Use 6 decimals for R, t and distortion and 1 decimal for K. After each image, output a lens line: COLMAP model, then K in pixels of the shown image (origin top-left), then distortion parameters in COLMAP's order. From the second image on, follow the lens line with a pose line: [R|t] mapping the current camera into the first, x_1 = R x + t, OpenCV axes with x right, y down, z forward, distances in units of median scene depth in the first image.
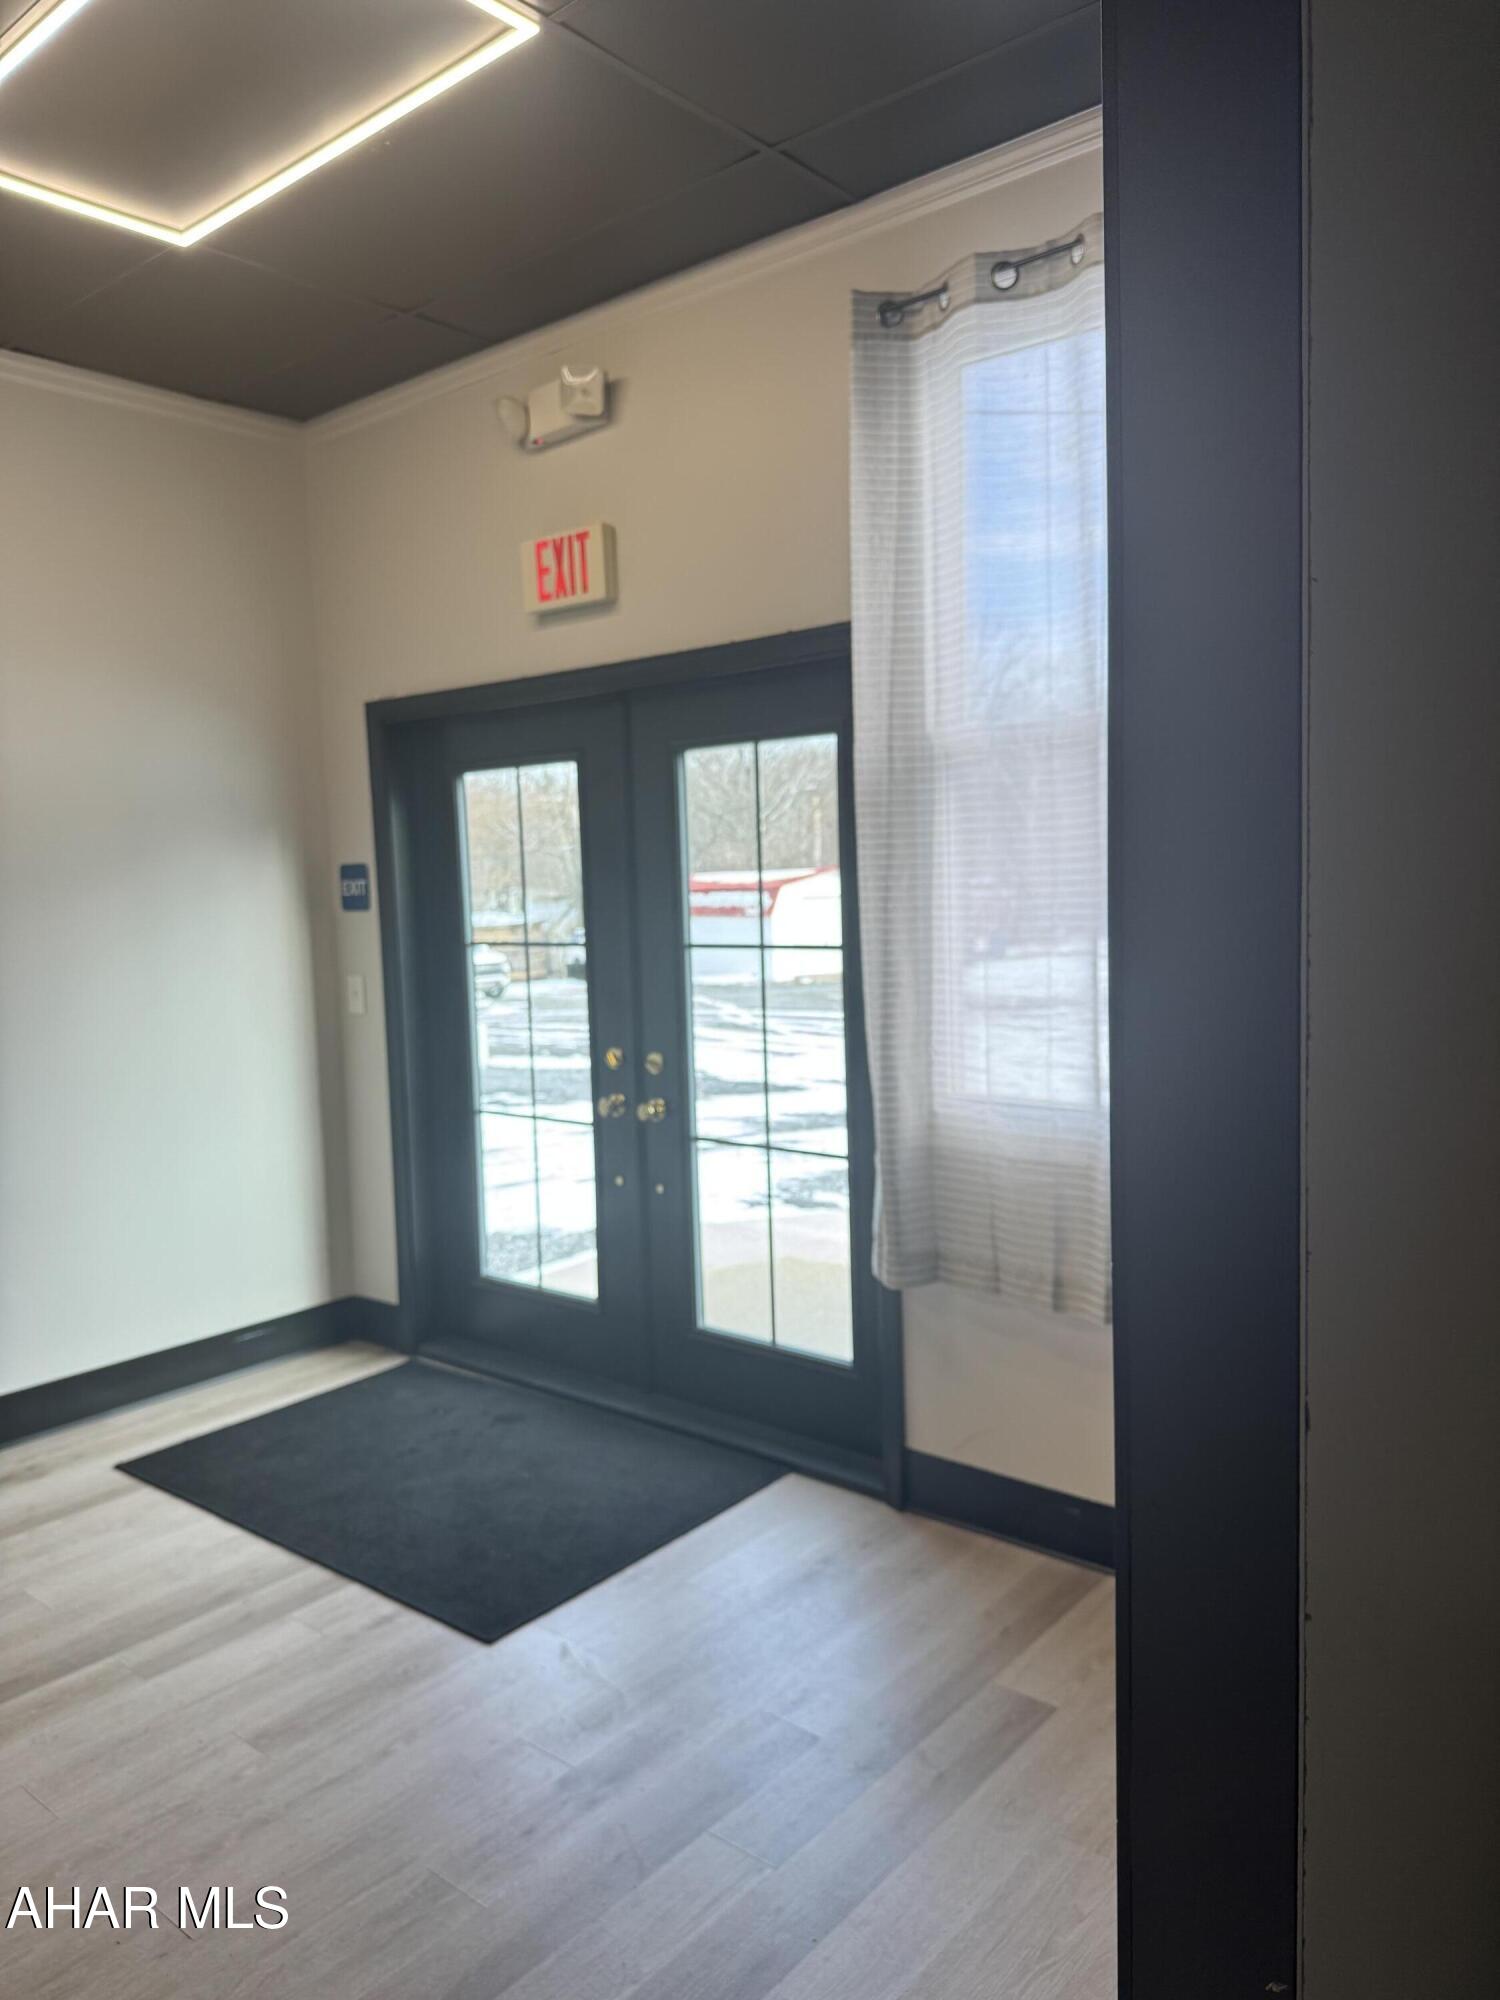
lens RADIAL K [[1411.6, 0, 757.8], [0, 1411.6, 998.1], [0, 0, 1]] dist [0.031579, -0.006159]
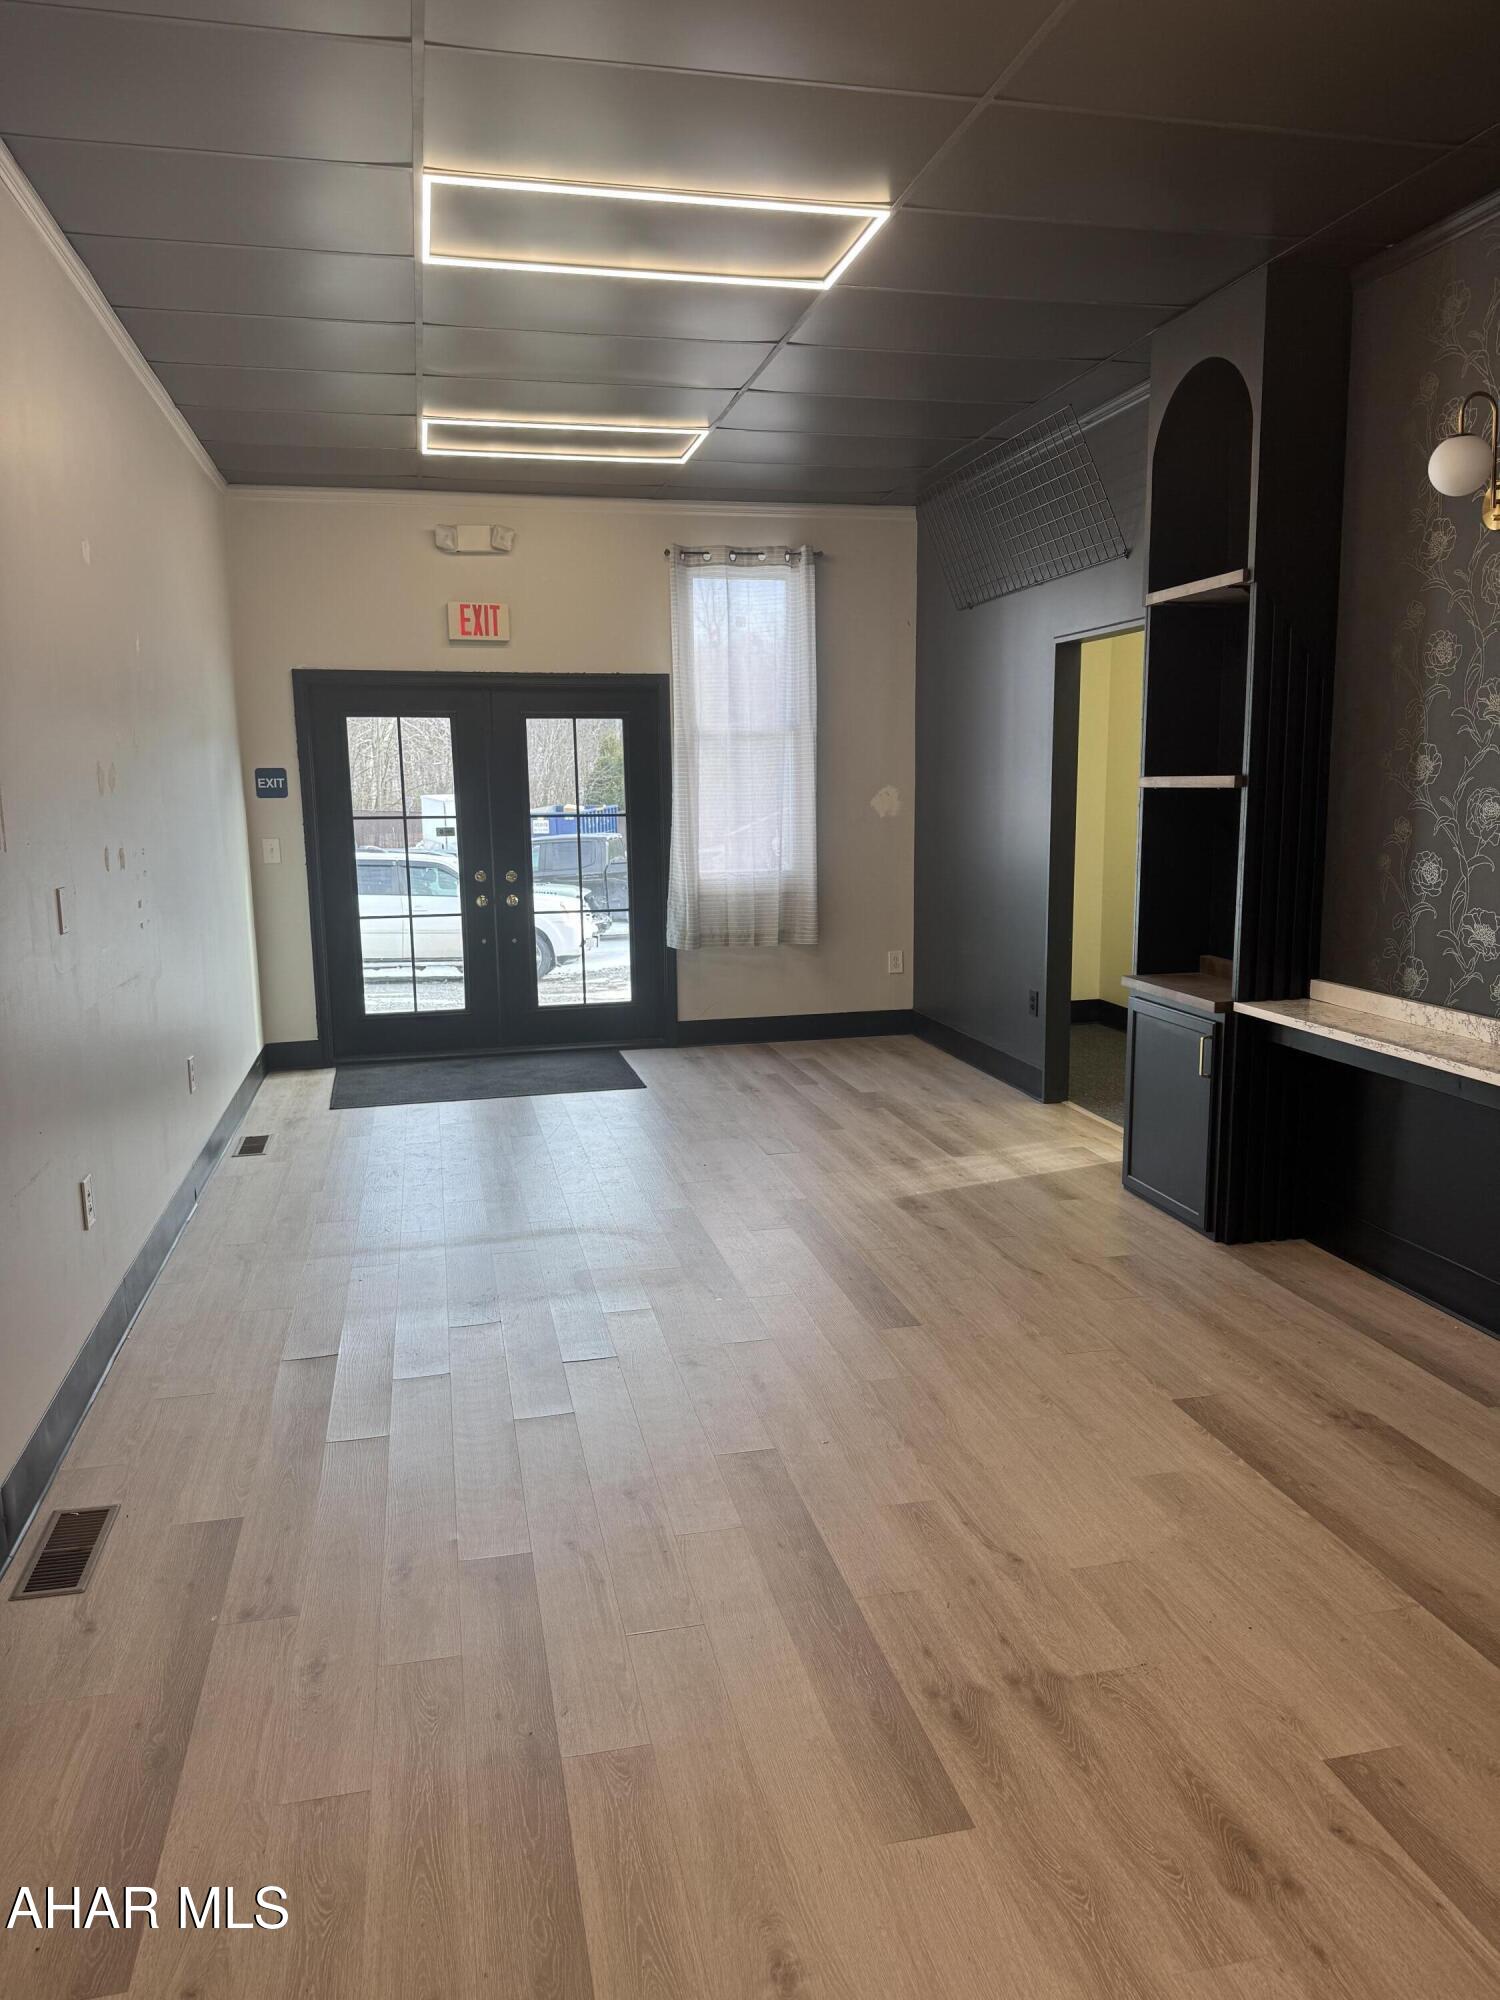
lens RADIAL K [[1411.6, 0, 757.8], [0, 1411.6, 998.1], [0, 0, 1]] dist [0.031579, -0.006159]
pose [[0.620381, -0.085747, 0.779600, -1.463071], [0.057898, 0.996300, 0.063508, 0.113487], [-0.782161, 0.005738, 0.623050, -0.515054]]
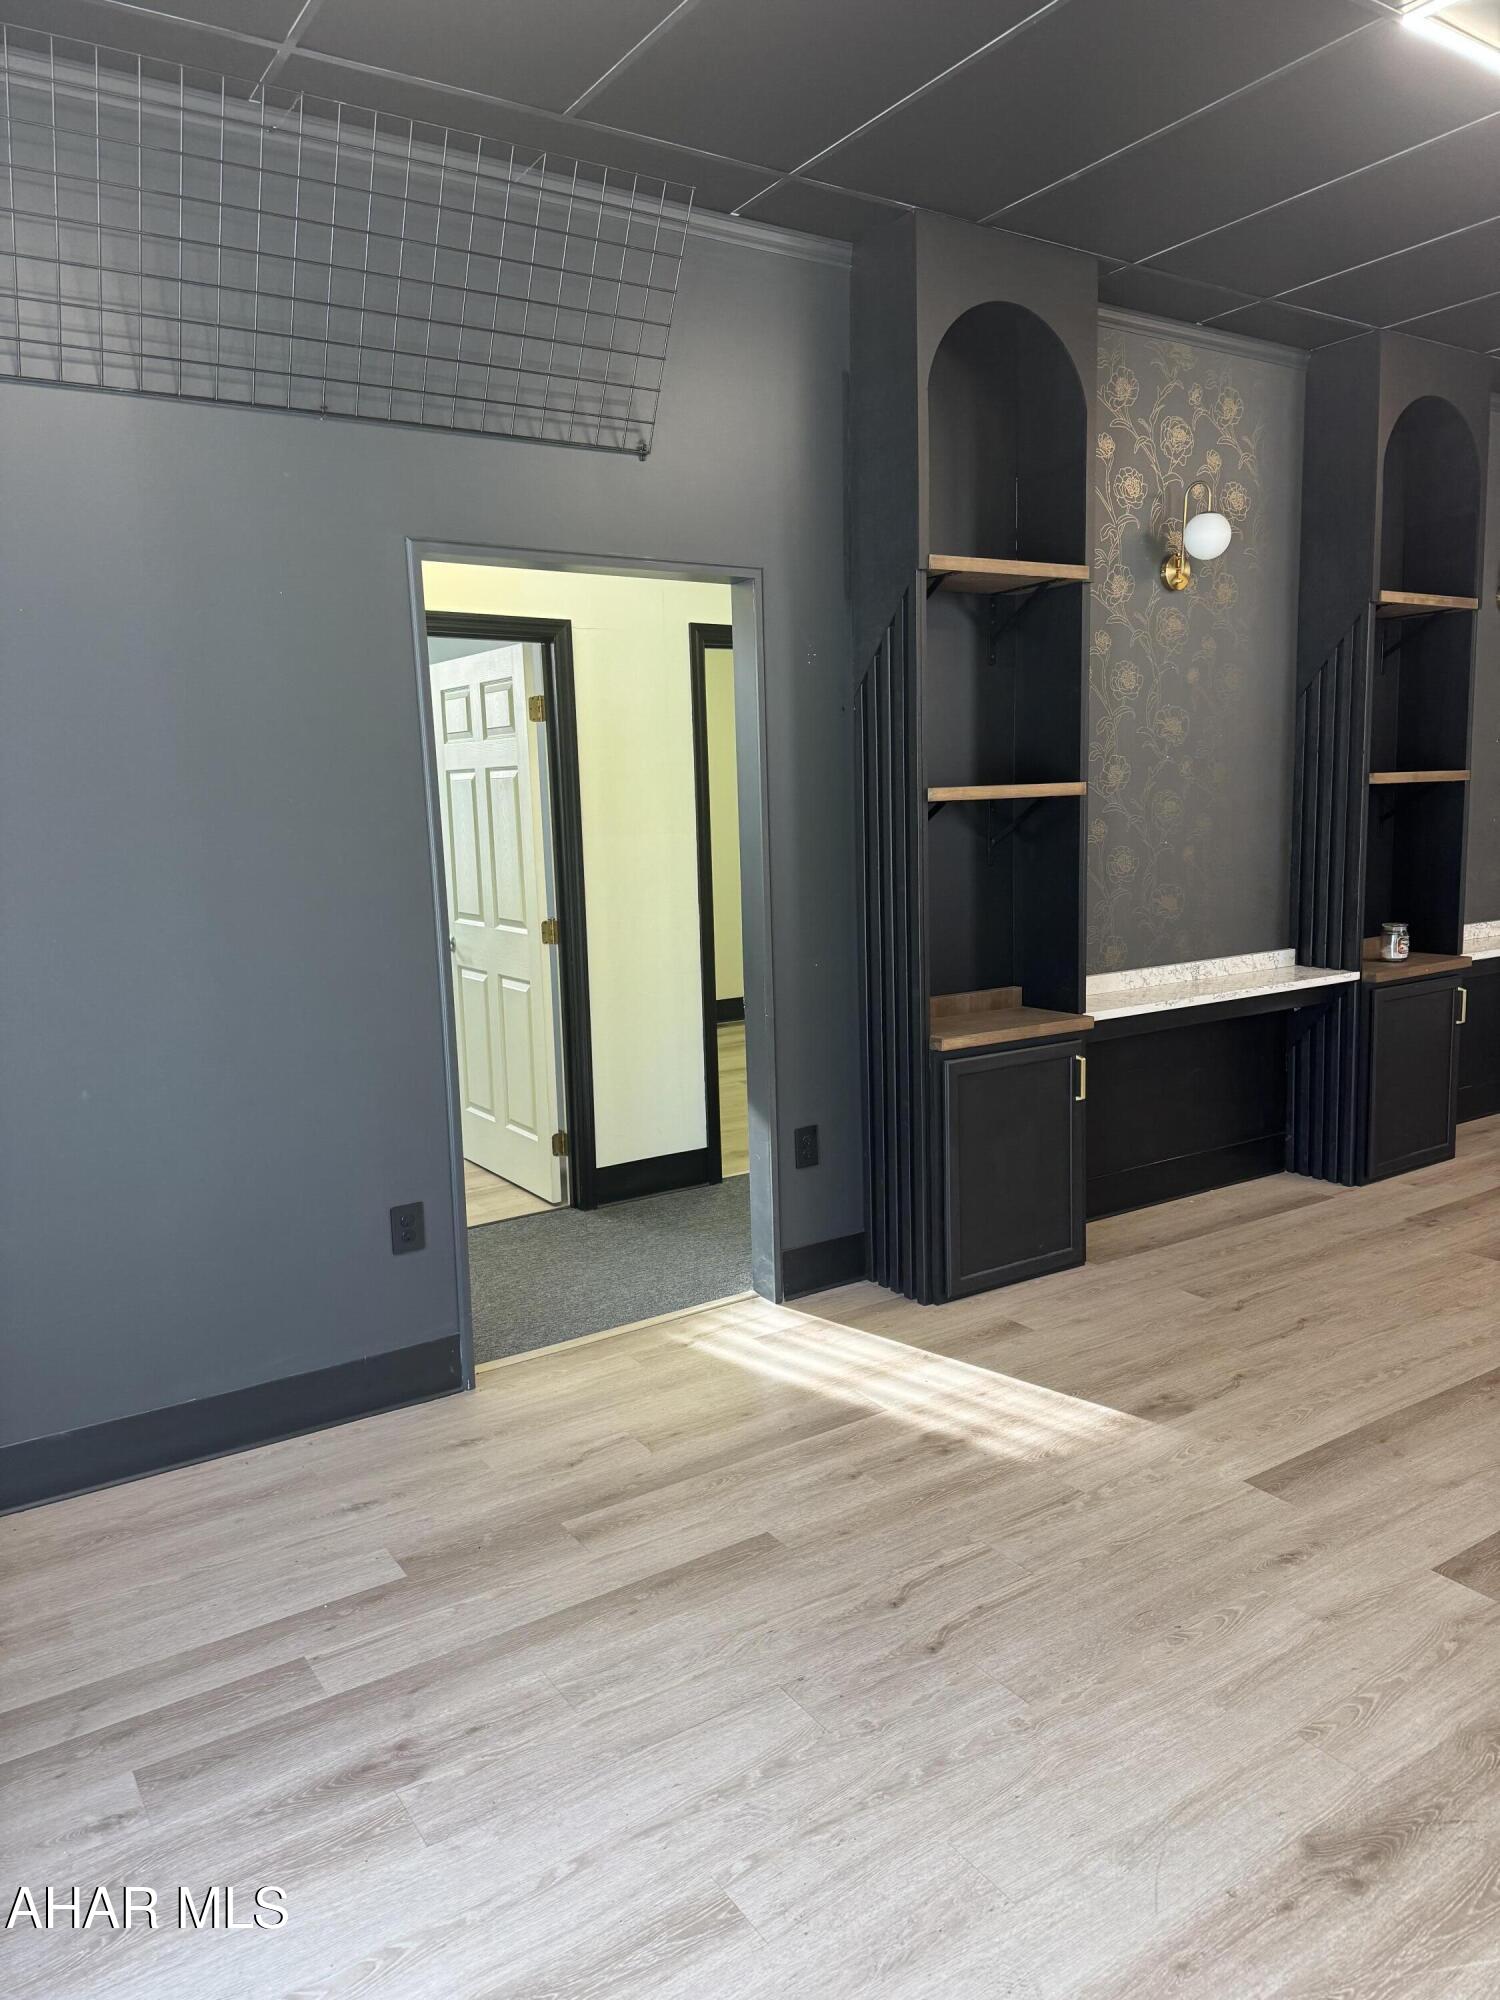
lens RADIAL K [[1411.6, 0, 757.8], [0, 1411.6, 998.1], [0, 0, 1]] dist [0.031579, -0.006159]
pose [[-0.952811, 0.019455, 0.302939, -0.394221], [0.089753, 0.971382, 0.219912, -0.071321], [-0.289992, 0.236724, -0.927290, 1.036727]]
